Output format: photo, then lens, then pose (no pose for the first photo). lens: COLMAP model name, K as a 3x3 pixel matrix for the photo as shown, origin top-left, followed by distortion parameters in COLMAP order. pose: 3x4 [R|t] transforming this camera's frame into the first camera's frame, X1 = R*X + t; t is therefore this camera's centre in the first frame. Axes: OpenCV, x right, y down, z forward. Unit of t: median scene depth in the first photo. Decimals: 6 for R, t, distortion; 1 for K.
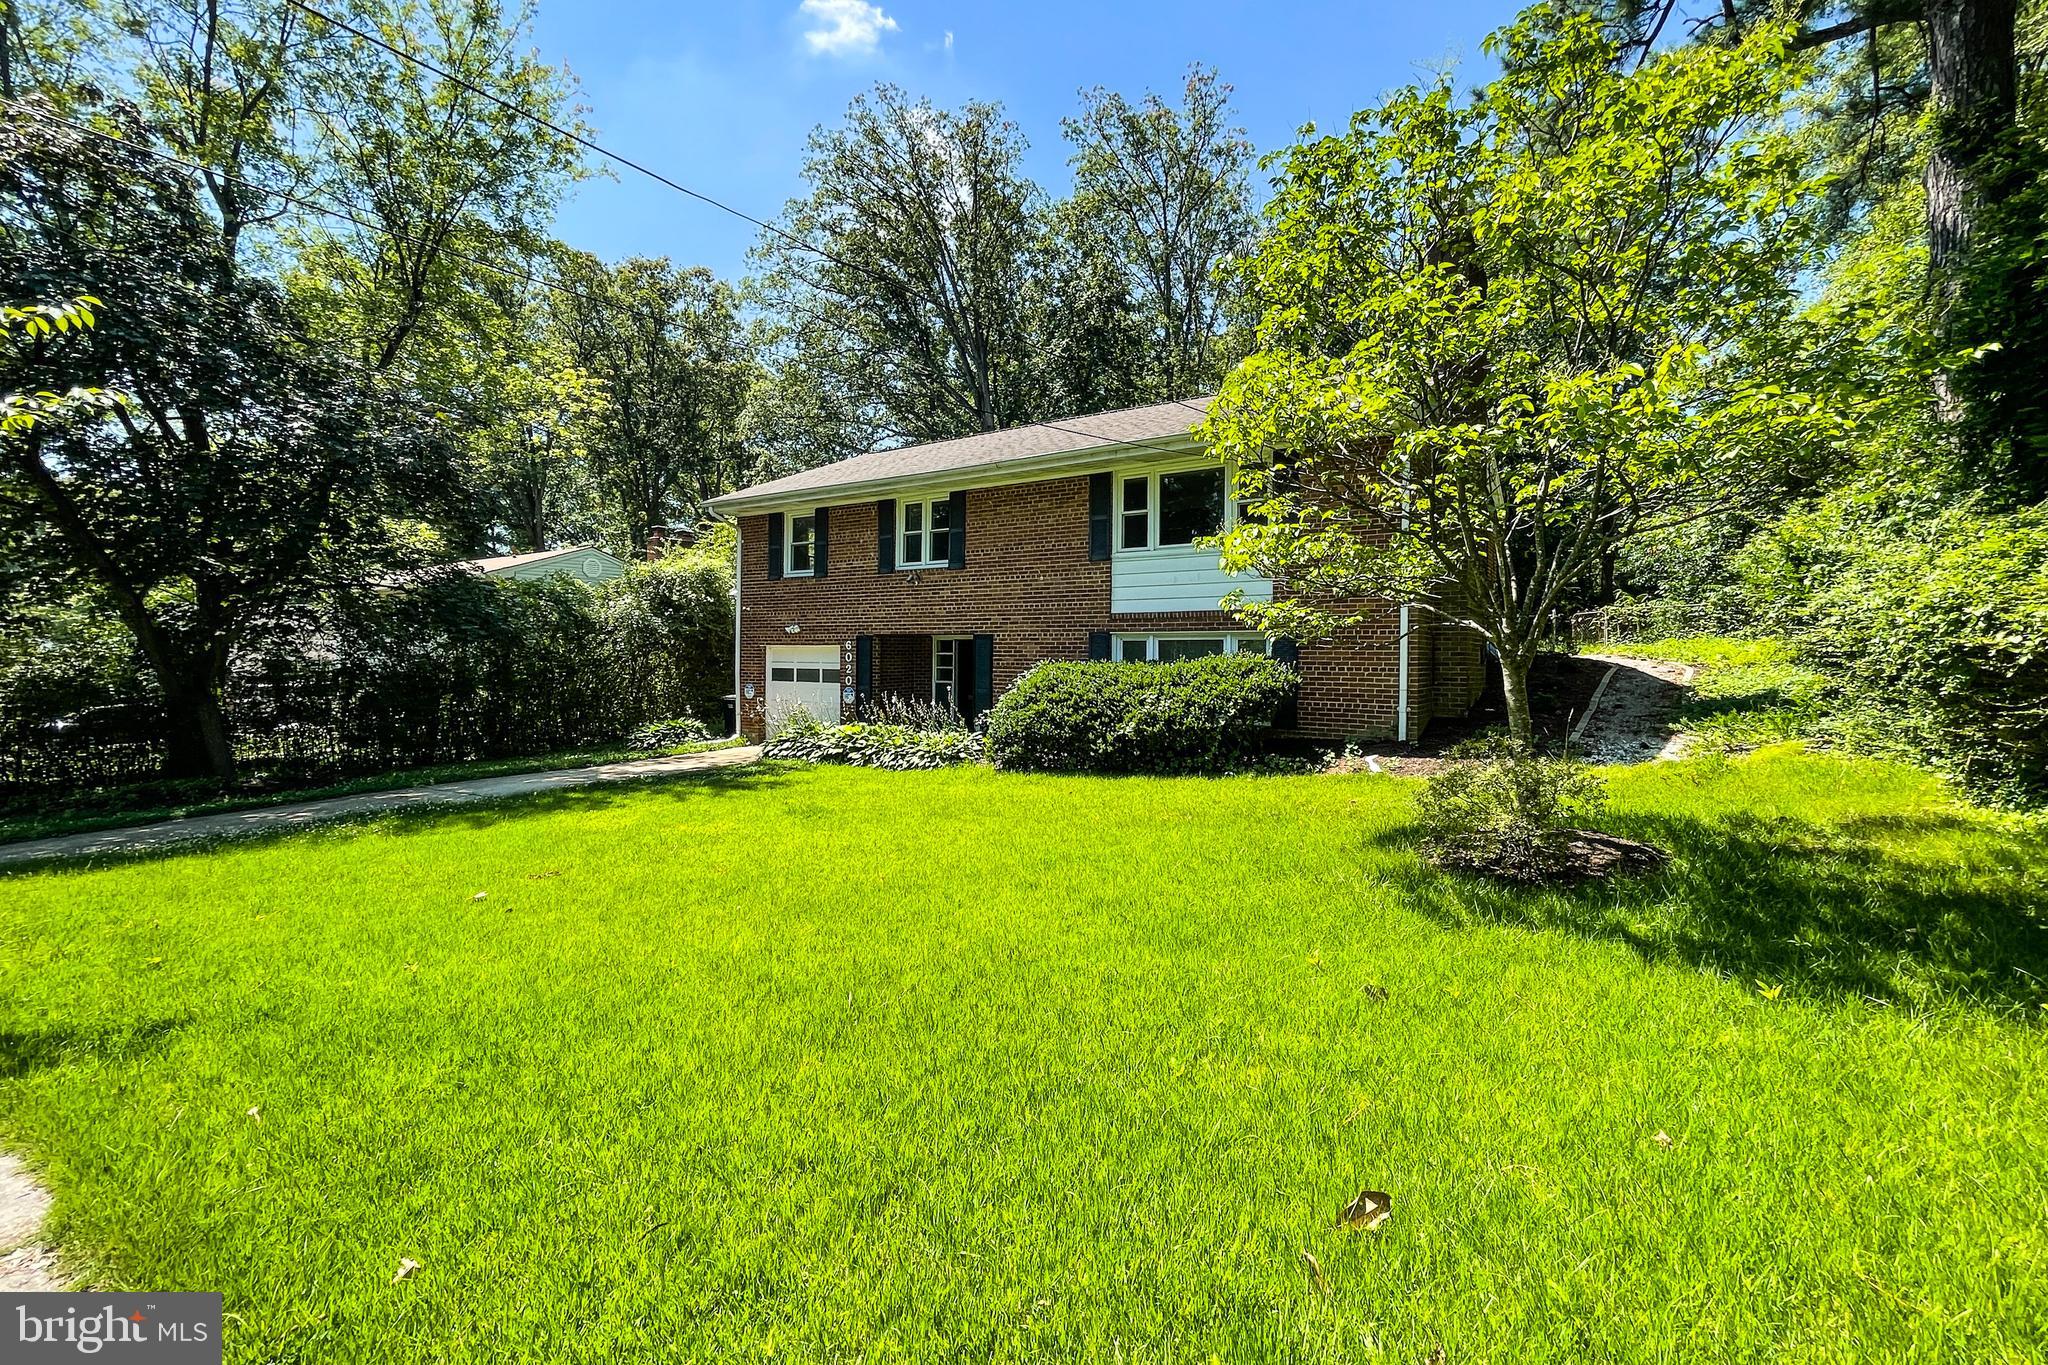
lens RADIAL K [[842.0, 0, 1047.1], [0, 842.0, 680.5], [0, 0, 1]] dist [-0.007137, -0.000277]
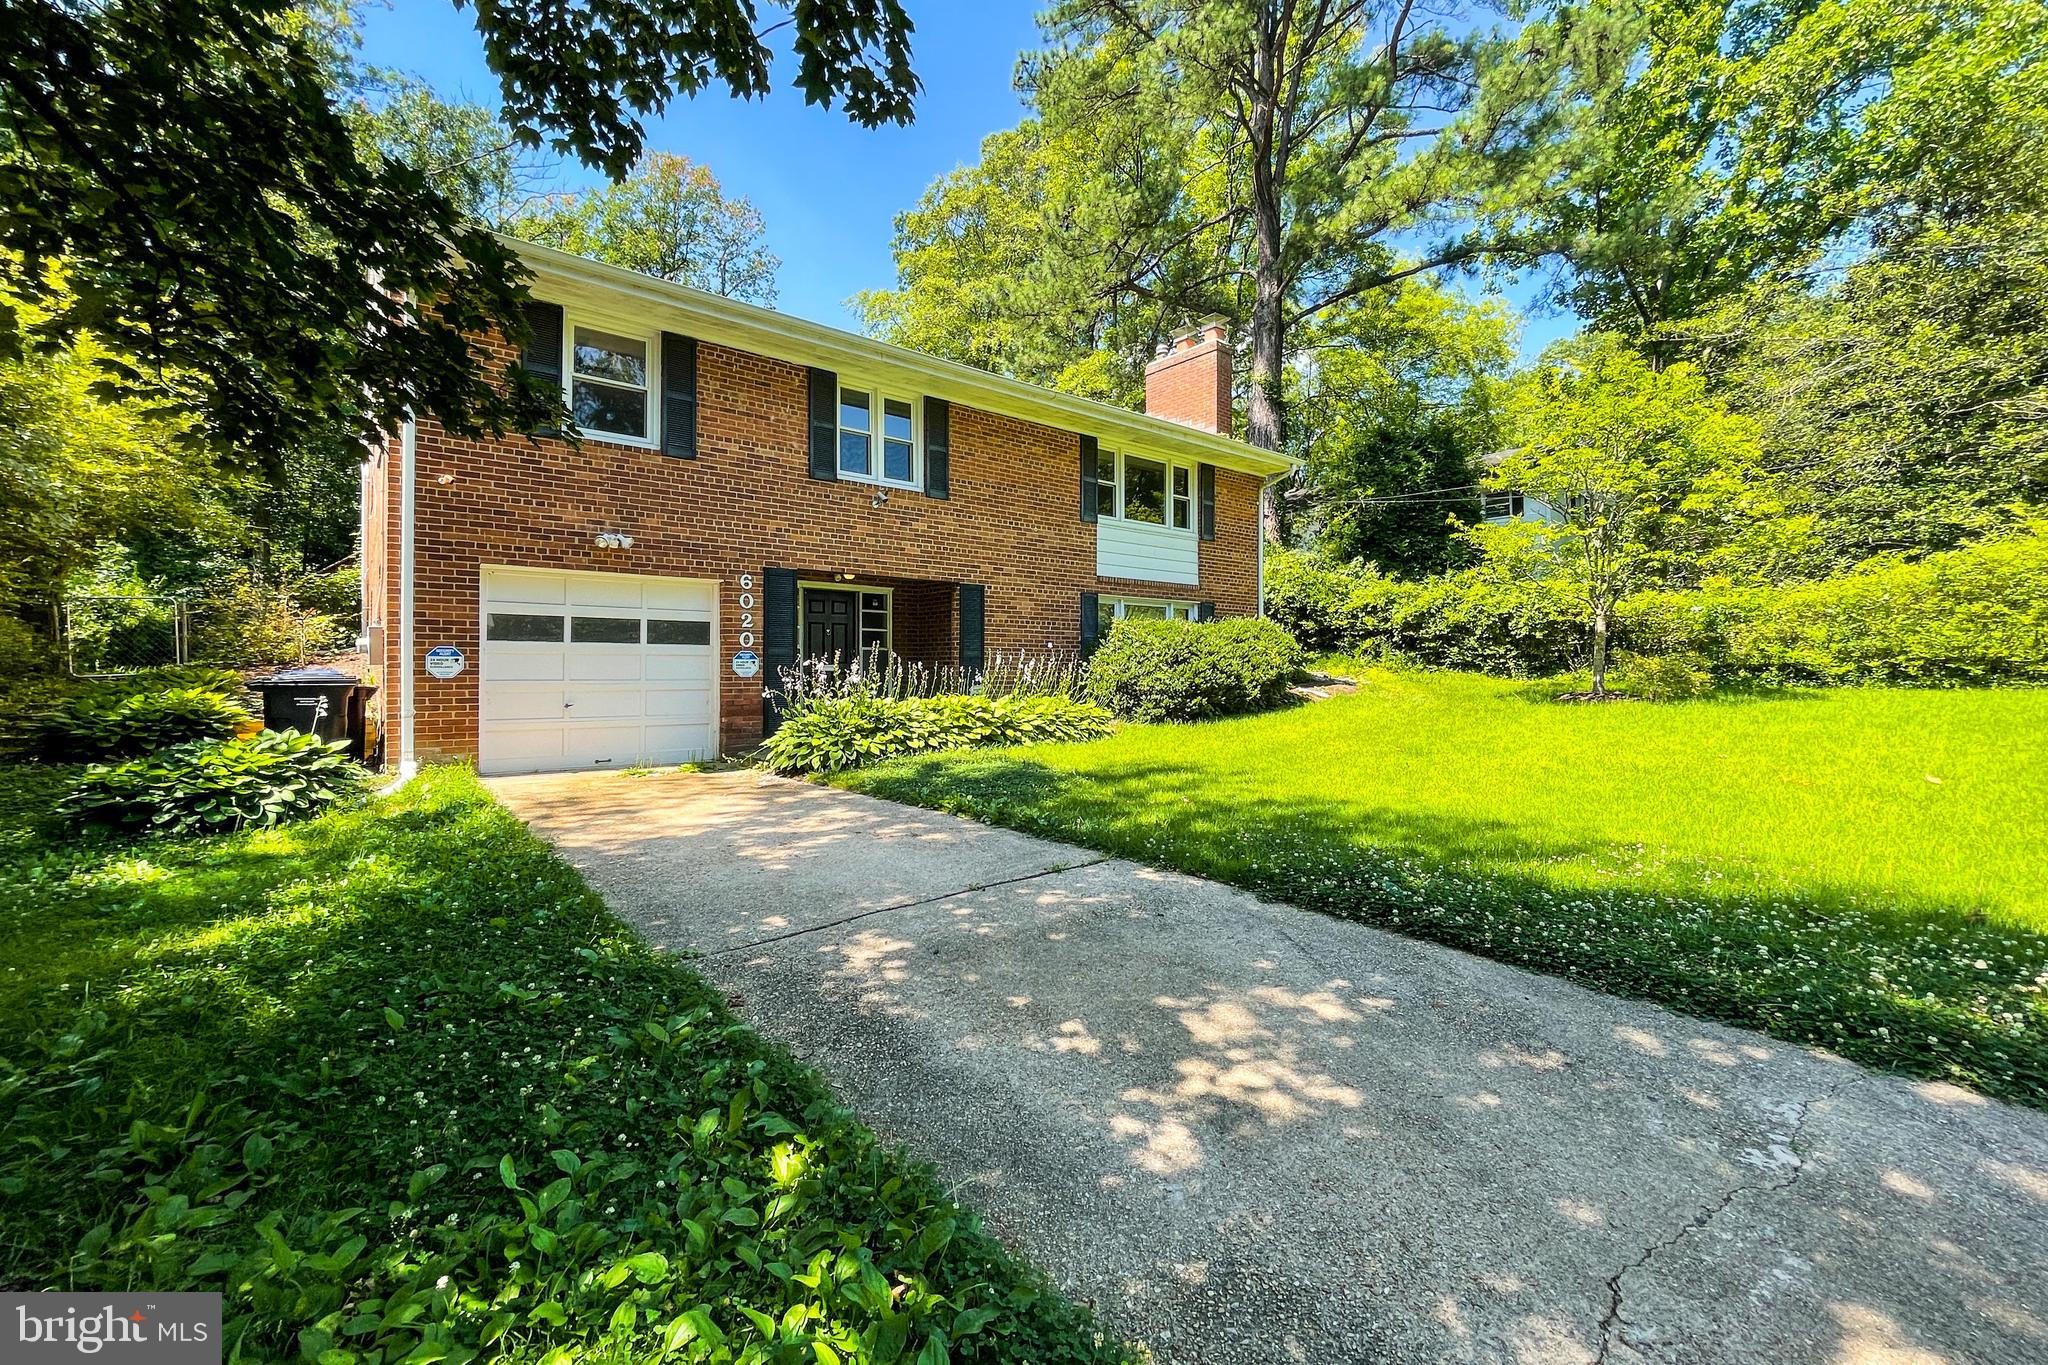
lens RADIAL K [[844.5, 0, 1039.1], [0, 844.5, 669.1], [0, 0, 1]] dist [-0.000120, -0.000221]
pose [[0.301167, -0.009975, 0.953519, -0.826597], [0.023521, 0.999719, 0.003029, 0.027095], [-0.953281, 0.021516, 0.301317, 0.670909]]
